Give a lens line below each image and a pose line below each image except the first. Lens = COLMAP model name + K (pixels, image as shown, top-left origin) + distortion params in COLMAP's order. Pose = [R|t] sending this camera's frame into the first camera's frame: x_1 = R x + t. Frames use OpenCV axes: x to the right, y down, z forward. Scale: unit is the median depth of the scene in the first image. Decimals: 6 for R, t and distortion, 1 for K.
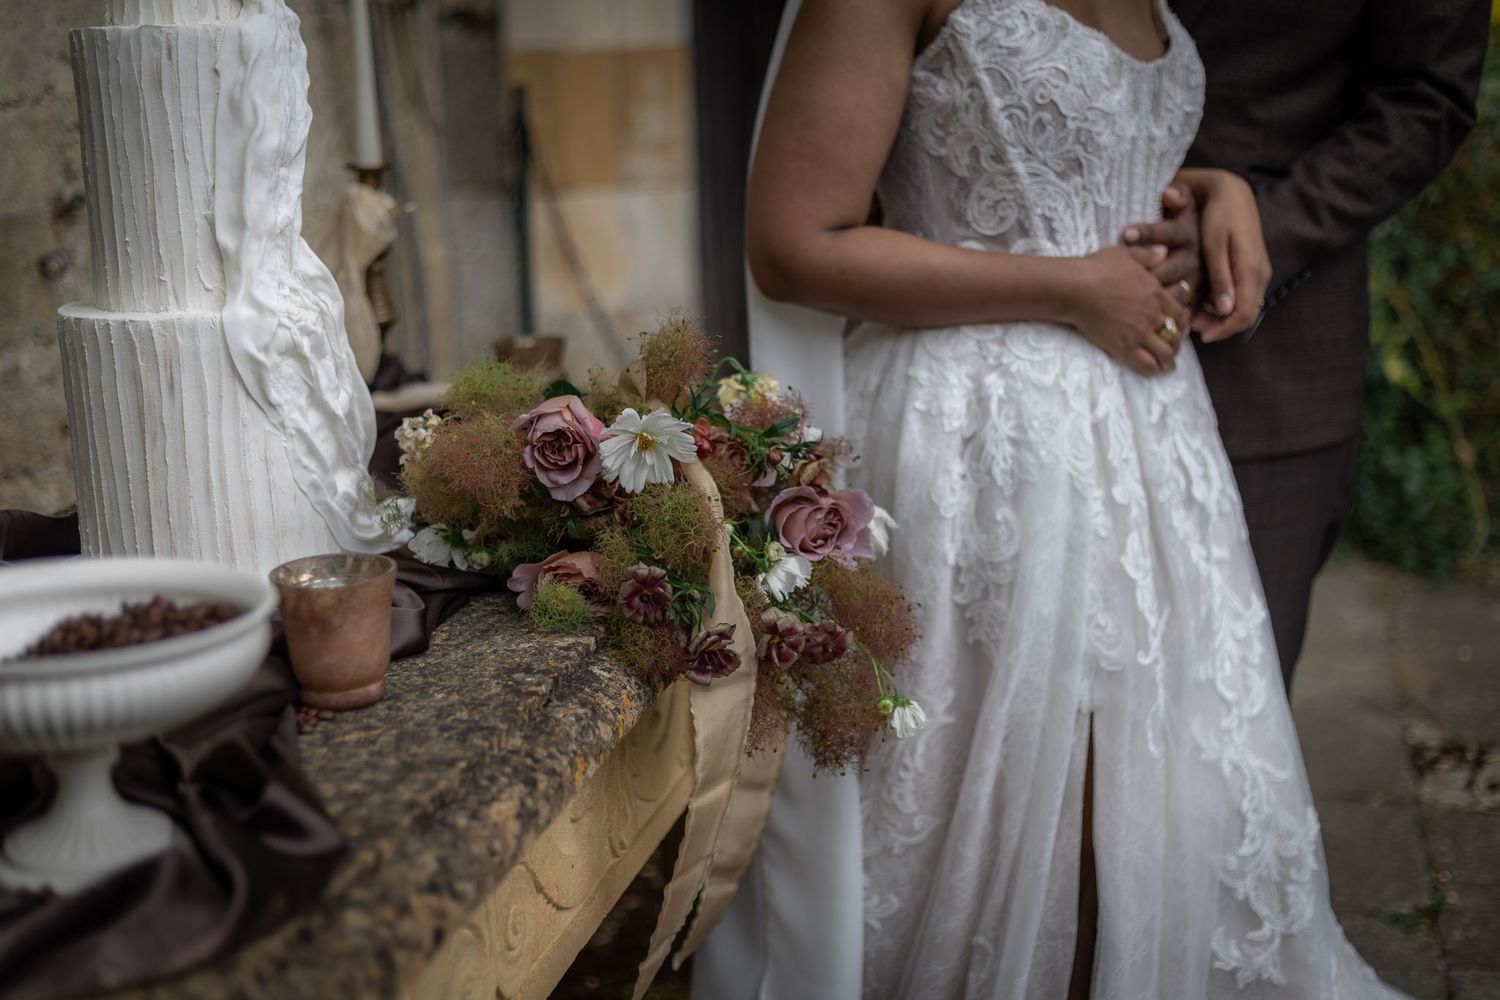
lens RADIAL K [[2181.9, 0, 750.3], [0, 2181.9, 562.0], [0, 0, 1]] dist [-0.018021, 0.044933]
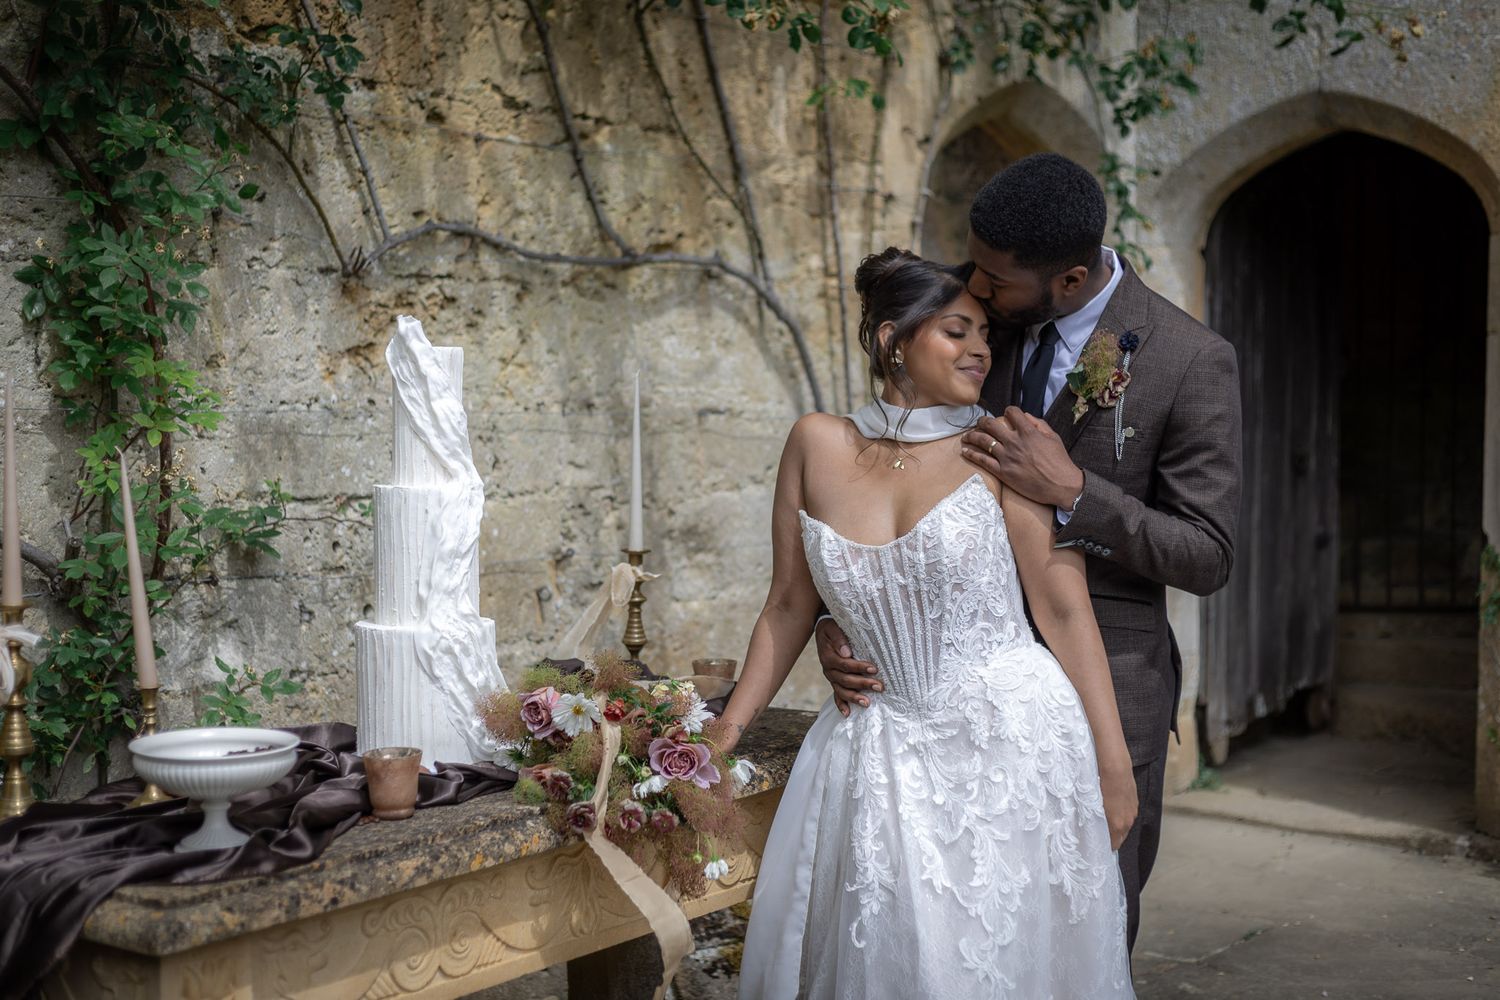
lens RADIAL K [[2181.9, 0, 750.3], [0, 2181.9, 562.0], [0, 0, 1]] dist [-0.018021, 0.044933]
pose [[0.918161, 0.065903, -0.390689, 0.804306], [-0.124149, 0.984265, -0.125734, 0.037686], [0.376256, 0.163947, 0.911895, -0.705312]]
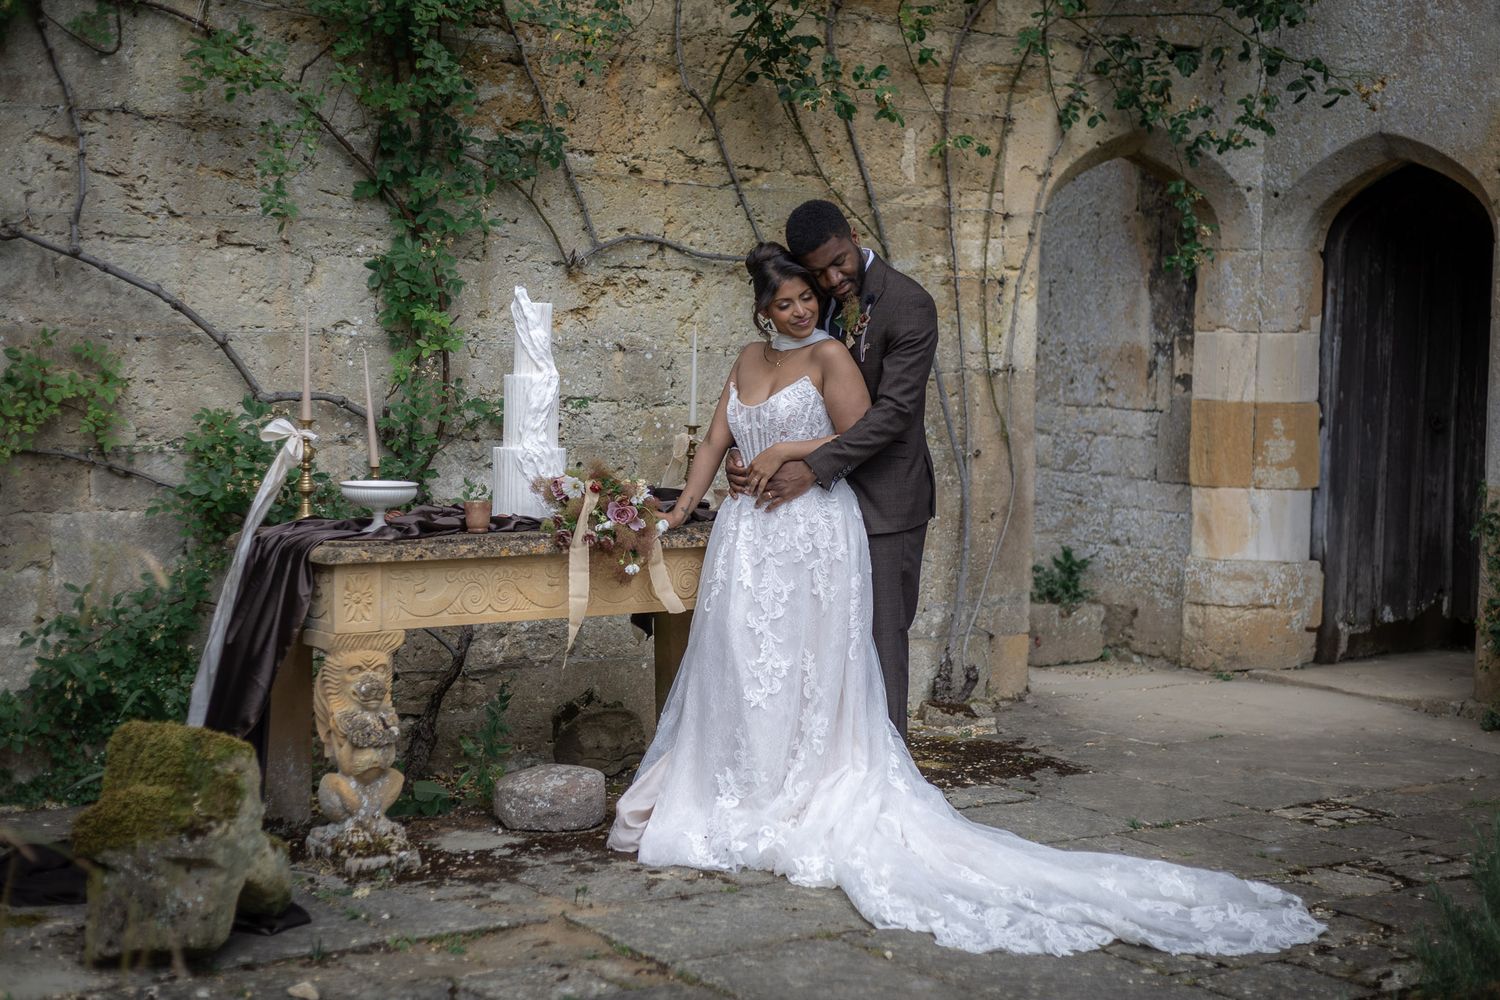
lens RADIAL K [[2181.9, 0, 750.3], [0, 2181.9, 562.0], [0, 0, 1]] dist [-0.018021, 0.044933]
pose [[0.763411, 0.105055, -0.637312, 2.518677], [-0.199069, 0.976923, -0.077420, 0.293761], [0.614471, 0.185972, 0.766707, -1.640897]]
